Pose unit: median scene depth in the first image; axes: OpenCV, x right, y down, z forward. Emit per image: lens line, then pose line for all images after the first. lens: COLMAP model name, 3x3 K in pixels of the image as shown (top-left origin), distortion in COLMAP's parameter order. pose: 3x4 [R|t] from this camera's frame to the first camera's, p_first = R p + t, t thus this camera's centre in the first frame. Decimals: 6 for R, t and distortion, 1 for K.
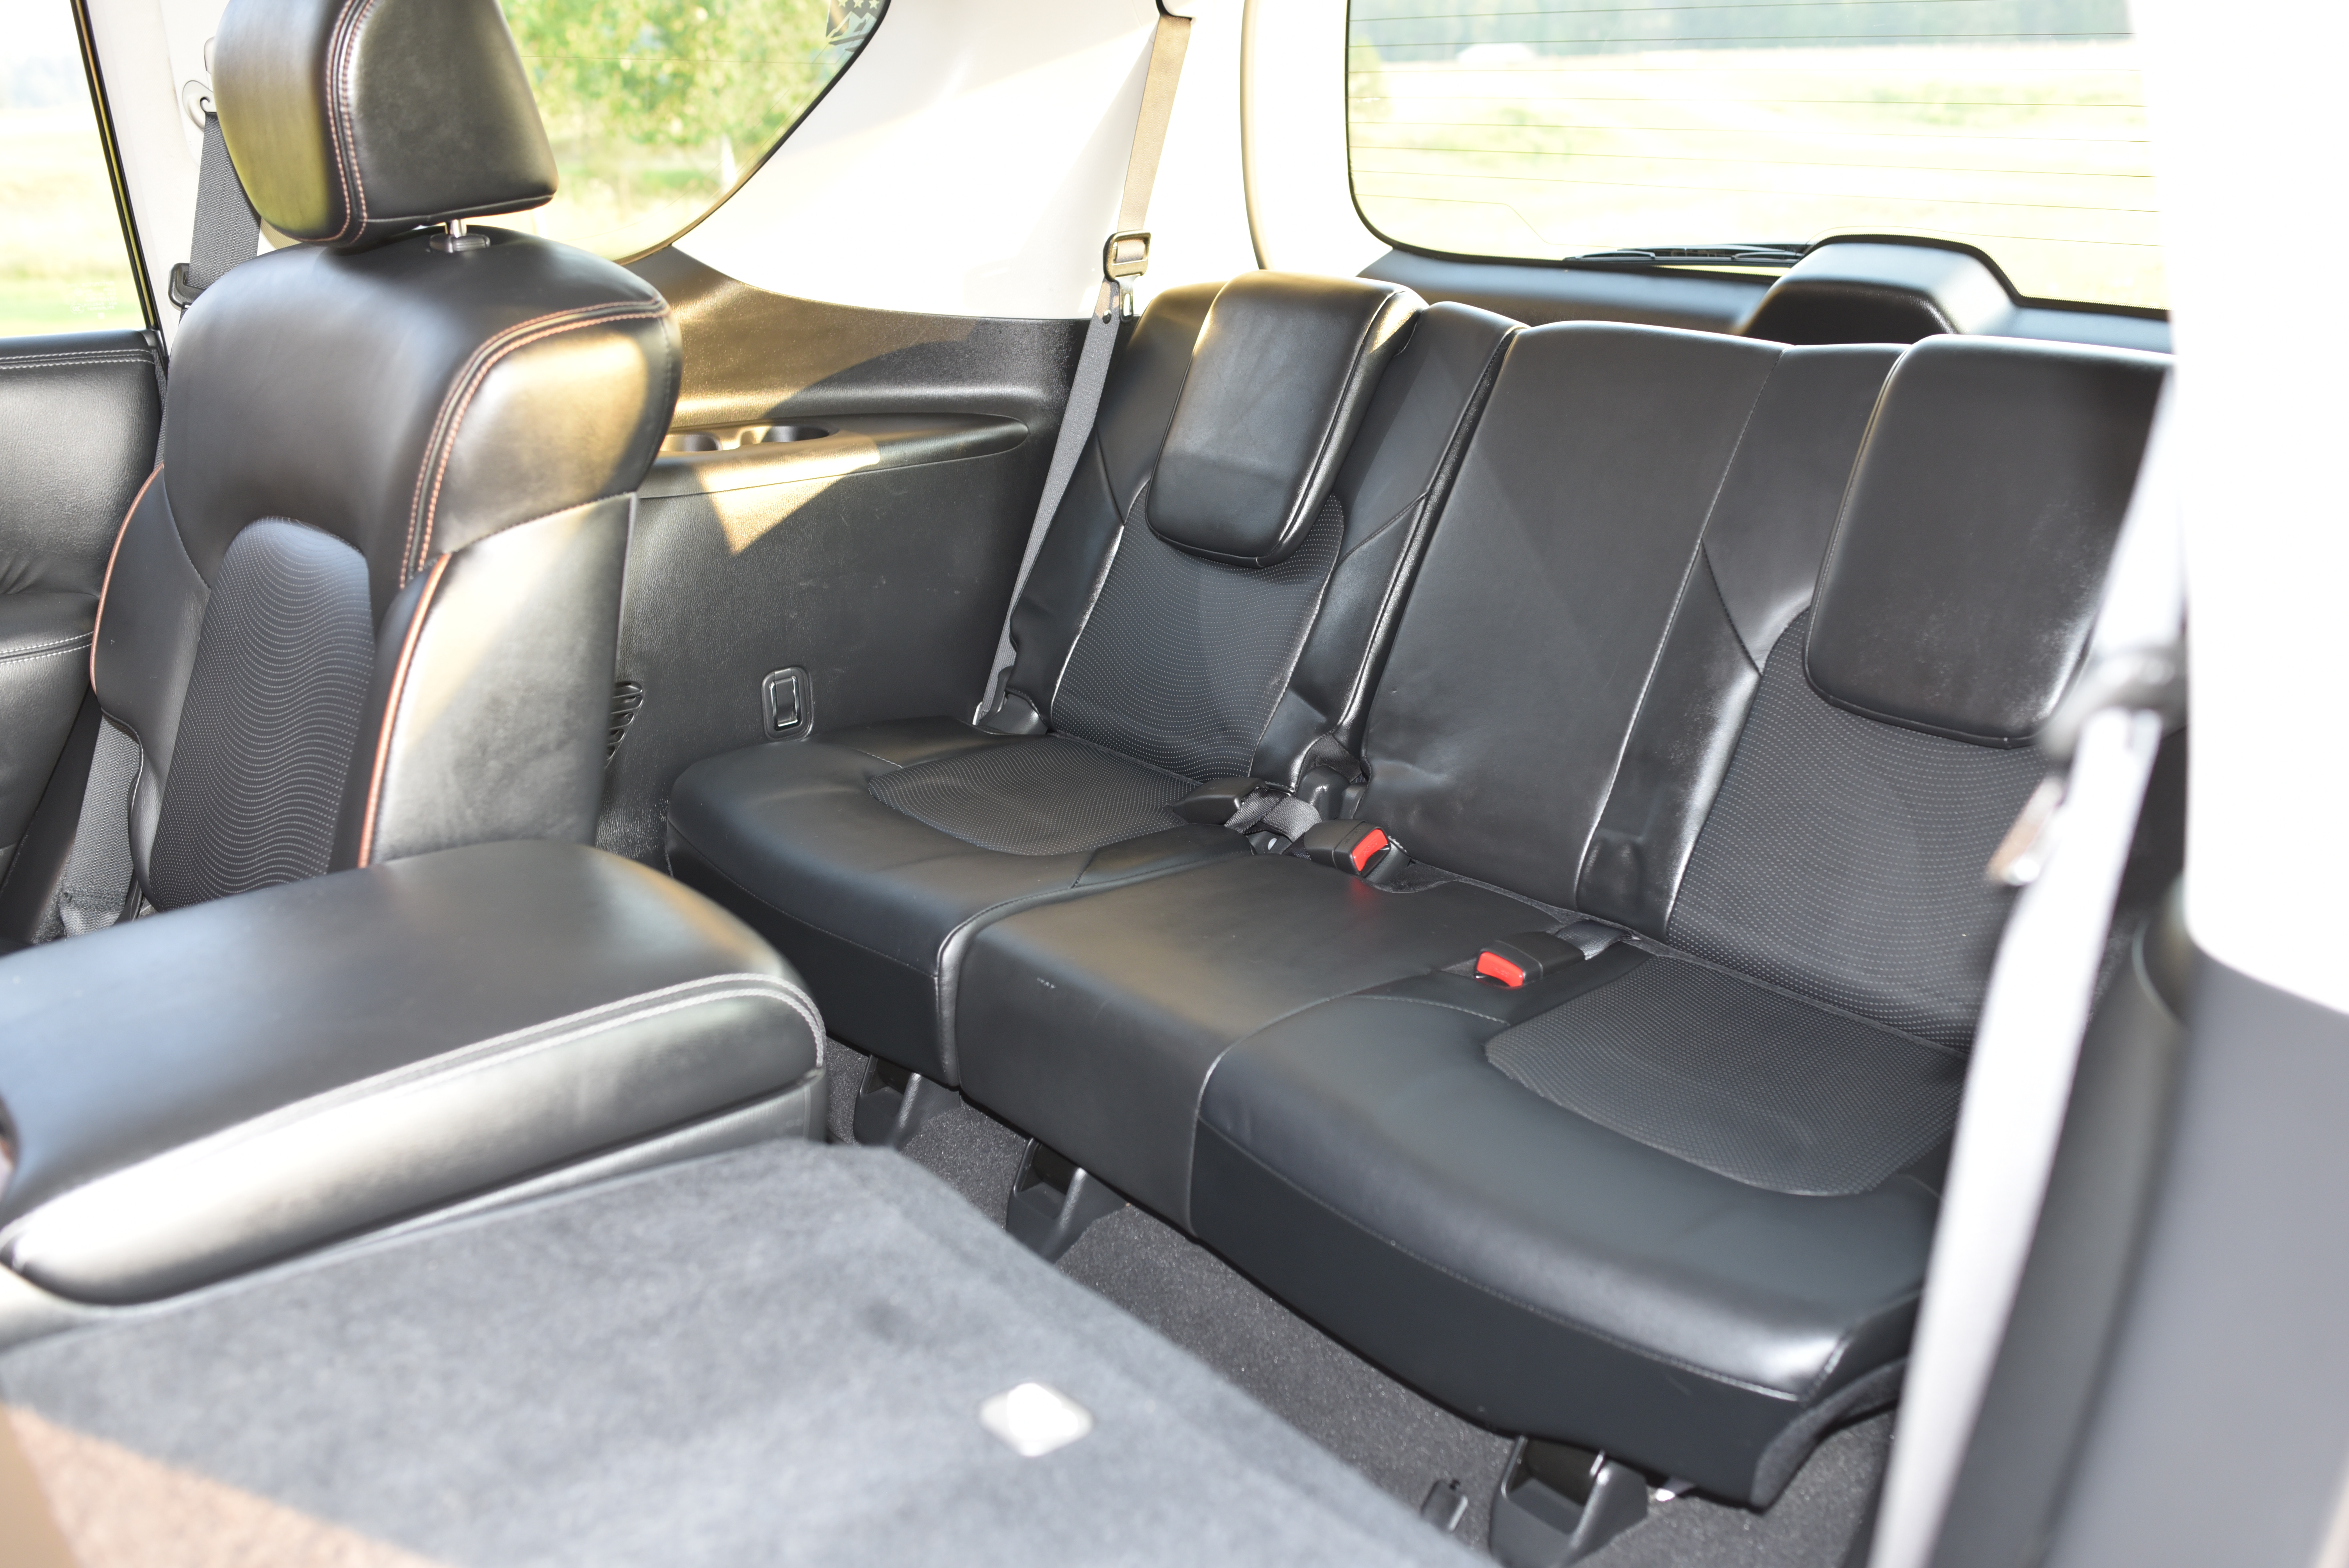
lens RADIAL K [[1896.9, 0, 1167.7], [0, 1896.9, 798.6], [0, 0, 1]] dist [-0.045298, 0.029010]
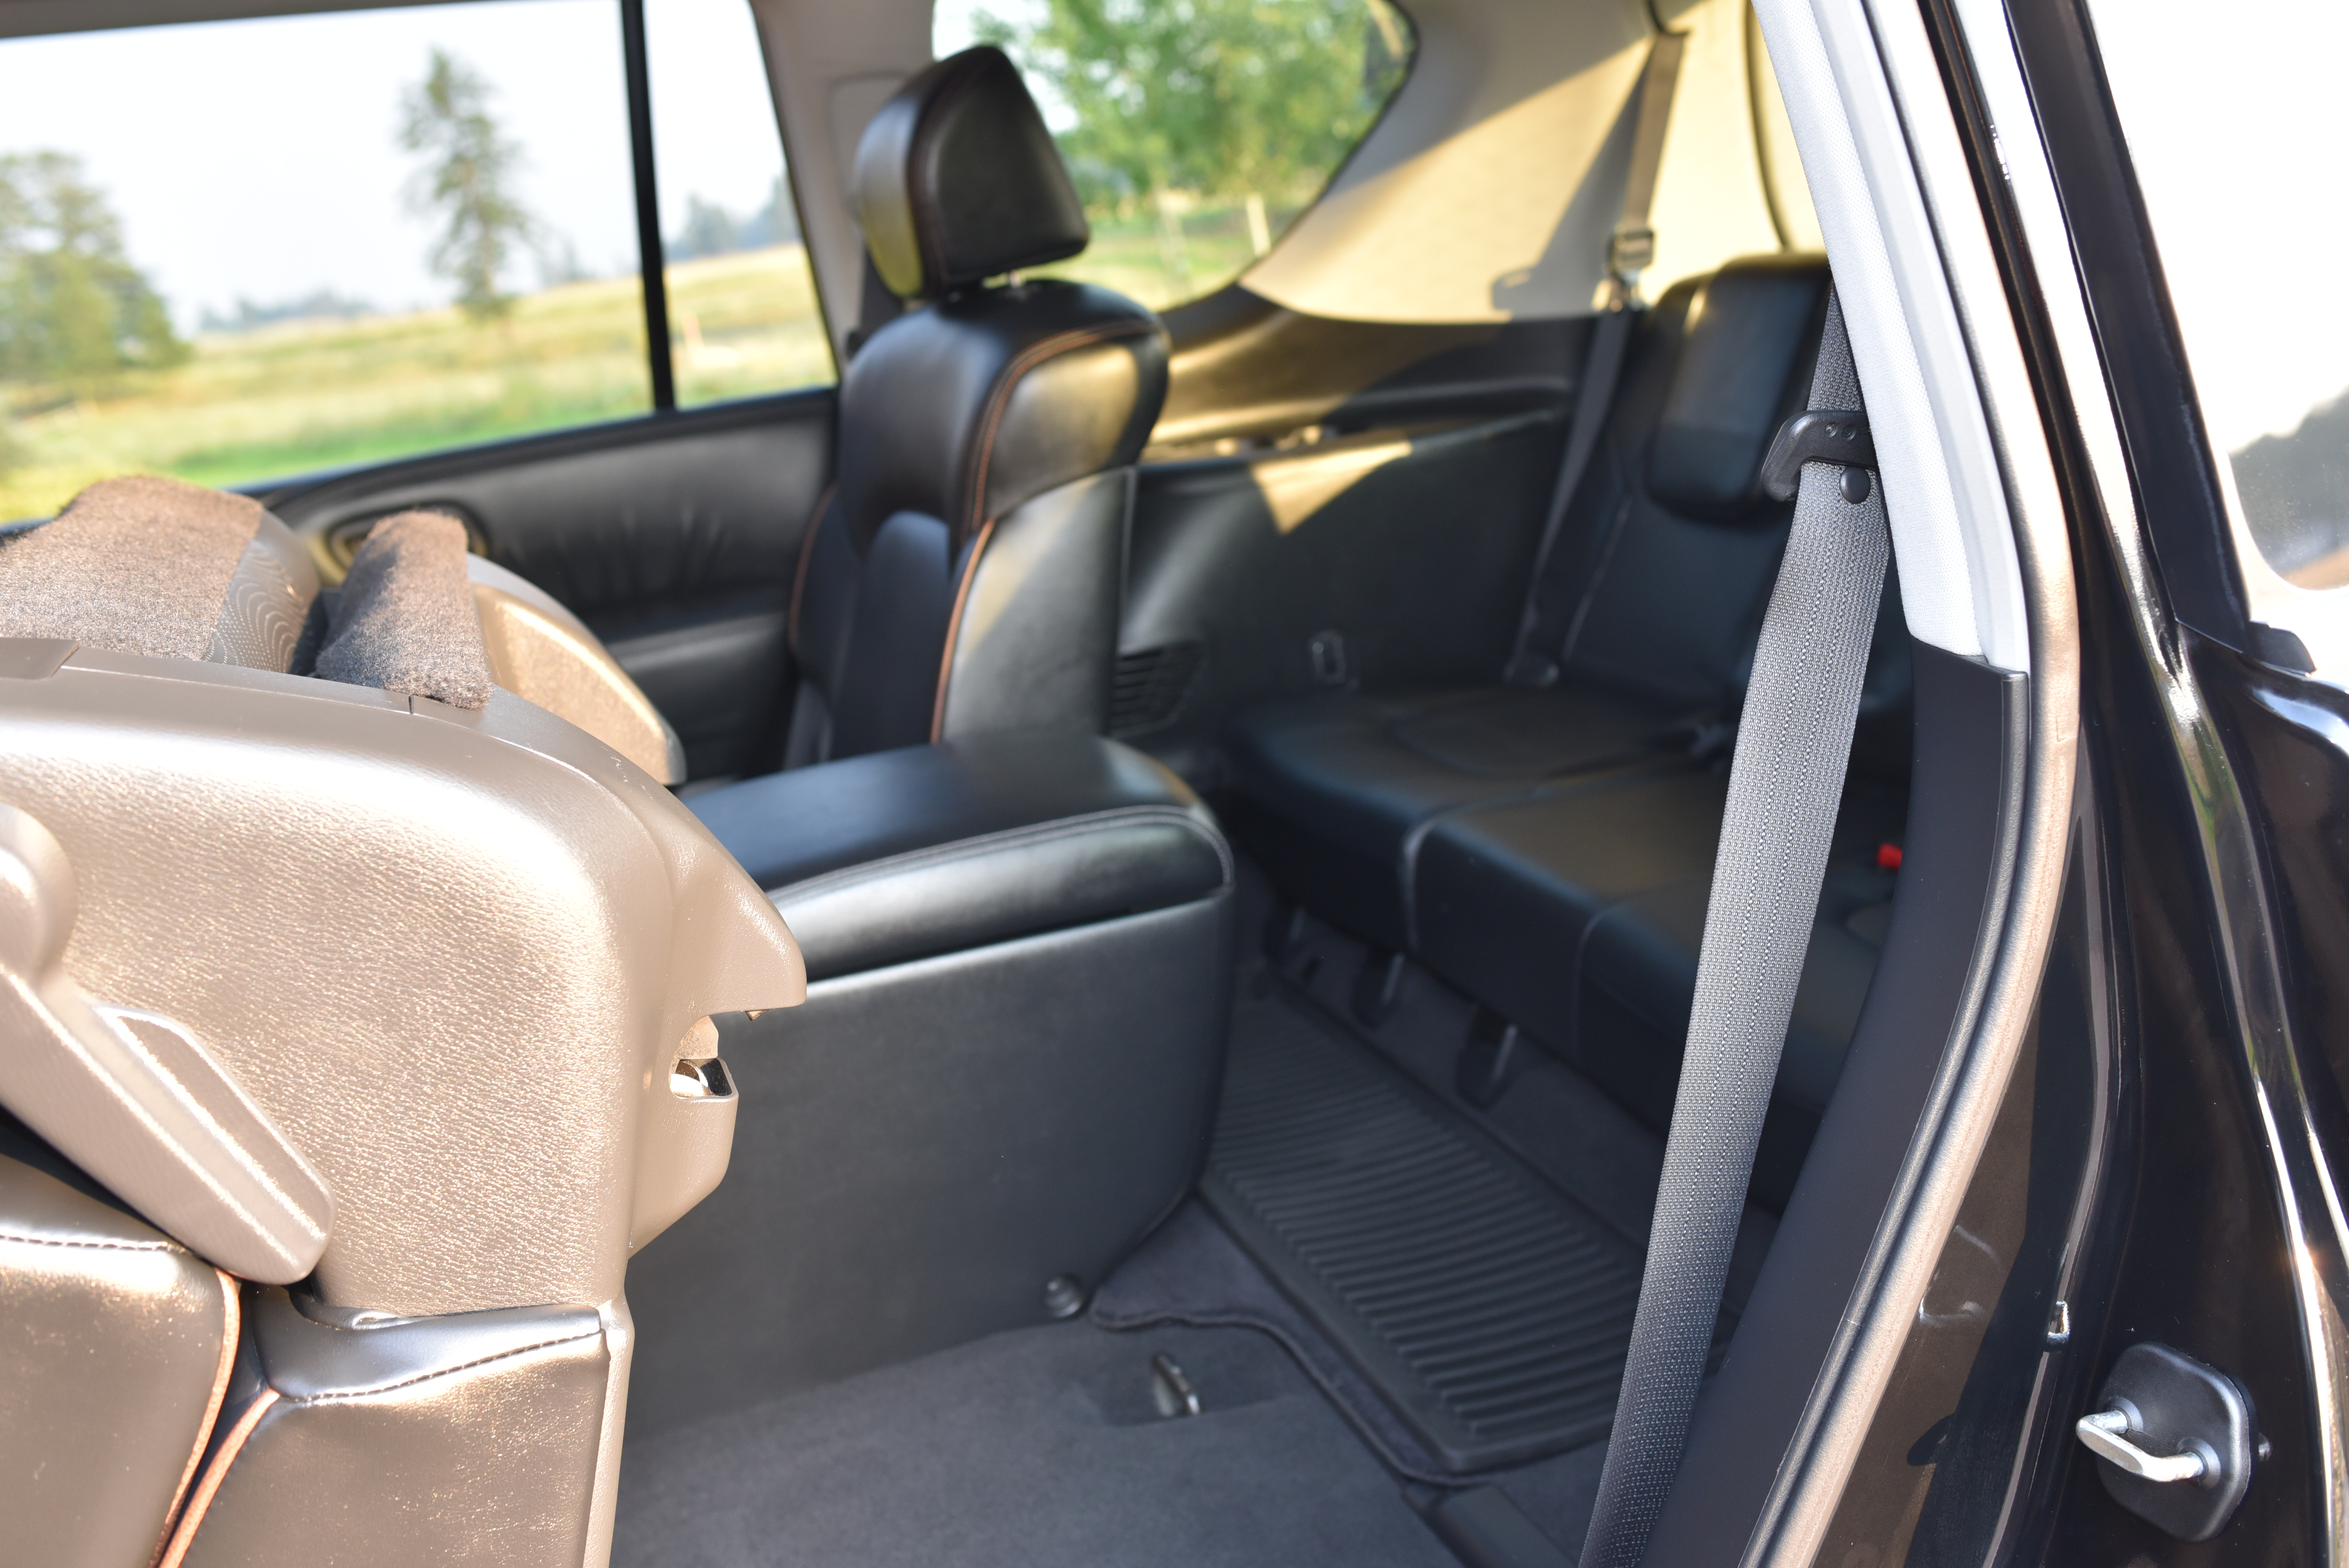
lens RADIAL K [[1896.9, 0, 1174.4], [0, 1896.9, 775.4], [0, 0, 1]] dist [-0.045298, 0.029010]
pose [[0.930683, -0.009108, -0.365714, 0.165727], [-0.002414, 0.999515, -0.031036, 0.068163], [0.365820, 0.029768, 0.930210, -0.146053]]
